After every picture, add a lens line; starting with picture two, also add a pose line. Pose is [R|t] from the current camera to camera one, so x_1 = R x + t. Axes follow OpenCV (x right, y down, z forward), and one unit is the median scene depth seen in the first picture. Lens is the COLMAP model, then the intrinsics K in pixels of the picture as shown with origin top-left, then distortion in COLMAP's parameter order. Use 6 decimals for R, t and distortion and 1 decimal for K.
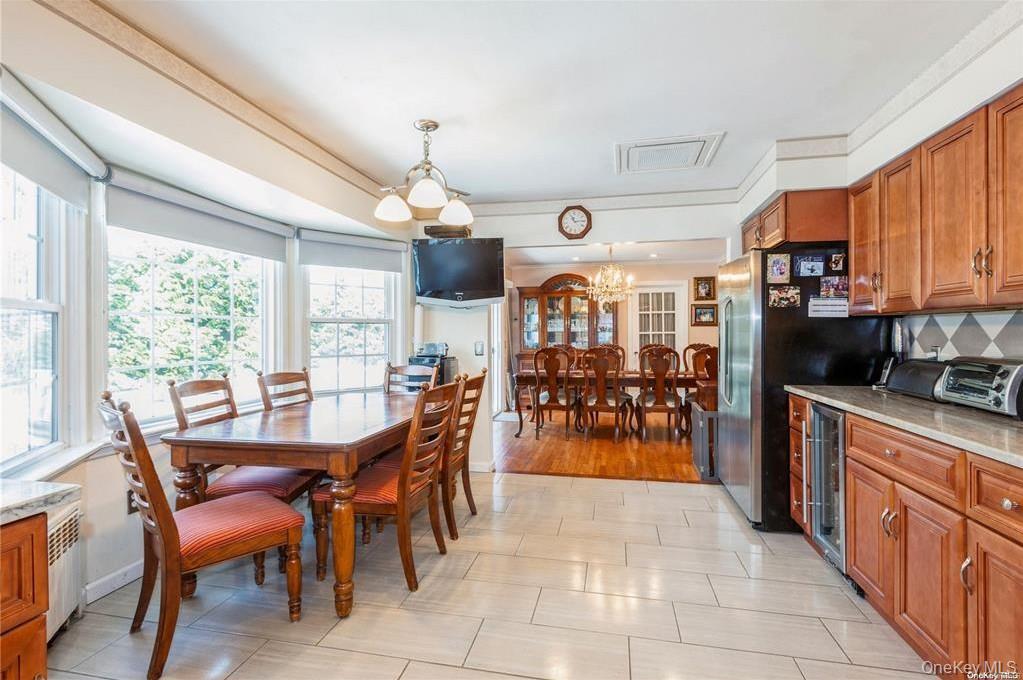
lens RADIAL K [[473.9, 0, 508.4], [0, 473.9, 332.2], [0, 0, 1]] dist [0.003875, -0.001845]
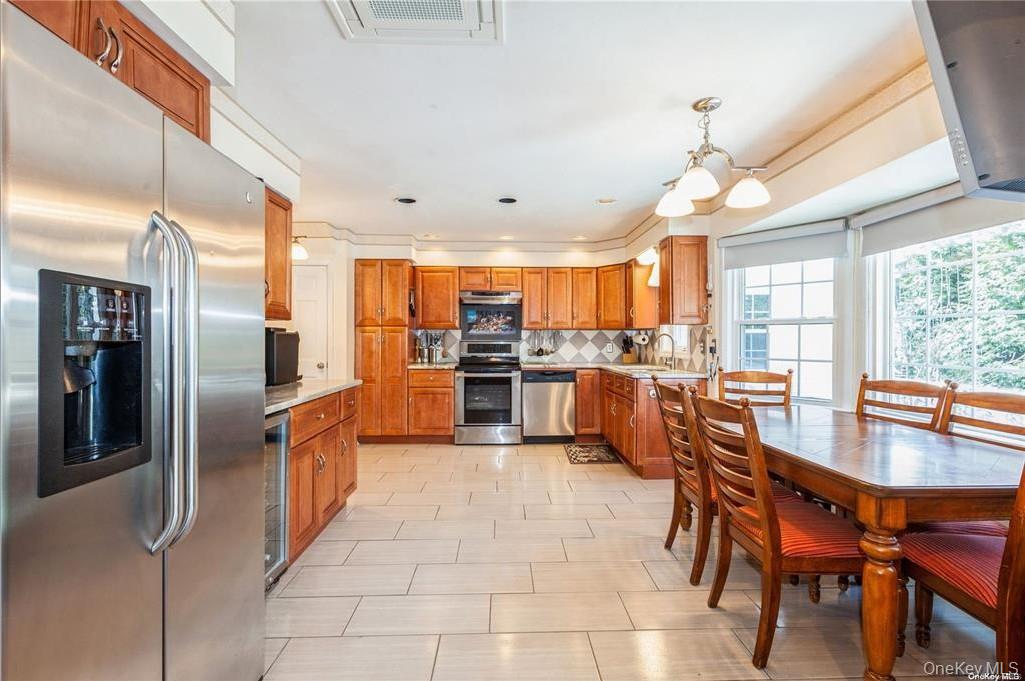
lens RADIAL K [[474.8, 0, 516.5], [0, 474.8, 339.5], [0, 0, 1]] dist [0.003875, -0.001845]
pose [[-0.970855, 0.003420, -0.239645, 0.369139], [0.002010, 0.999979, 0.006128, -0.004320], [0.239661, 0.005468, -0.970841, 1.728039]]
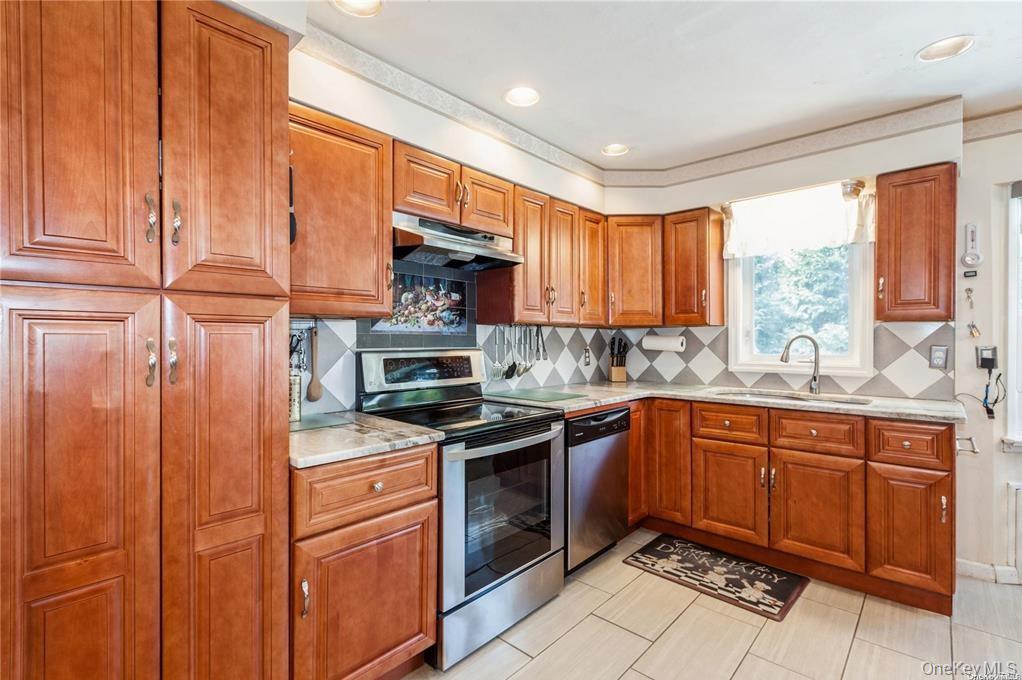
lens RADIAL K [[473.4, 0, 514.6], [0, 473.4, 338.9], [0, 0, 1]] dist [0.003875, -0.001845]
pose [[-0.507155, 0.002557, -0.861851, 0.646789], [0.002924, 0.999995, 0.001246, -0.005734], [0.861850, -0.001888, -0.507160, 0.144041]]
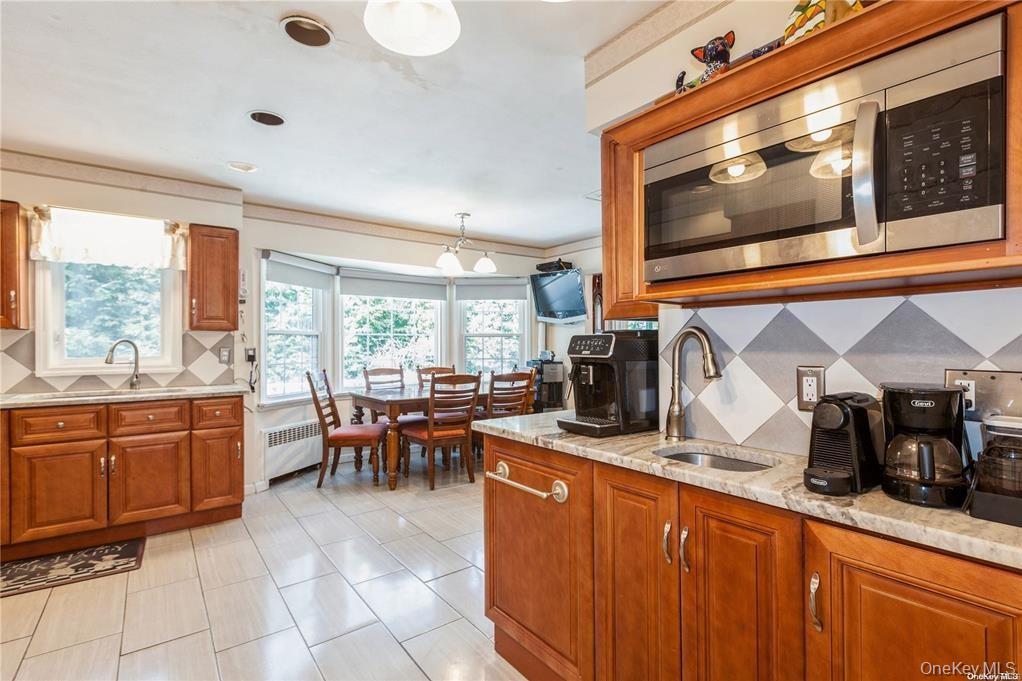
lens RADIAL K [[473.4, 0, 513.6], [0, 473.4, 345.8], [0, 0, 1]] dist [0.003875, -0.001845]
pose [[0.746693, 0.003504, -0.665159, 0.971529], [0.002421, 0.999965, 0.007985, -0.003207], [0.665164, -0.007573, 0.746659, -0.084499]]
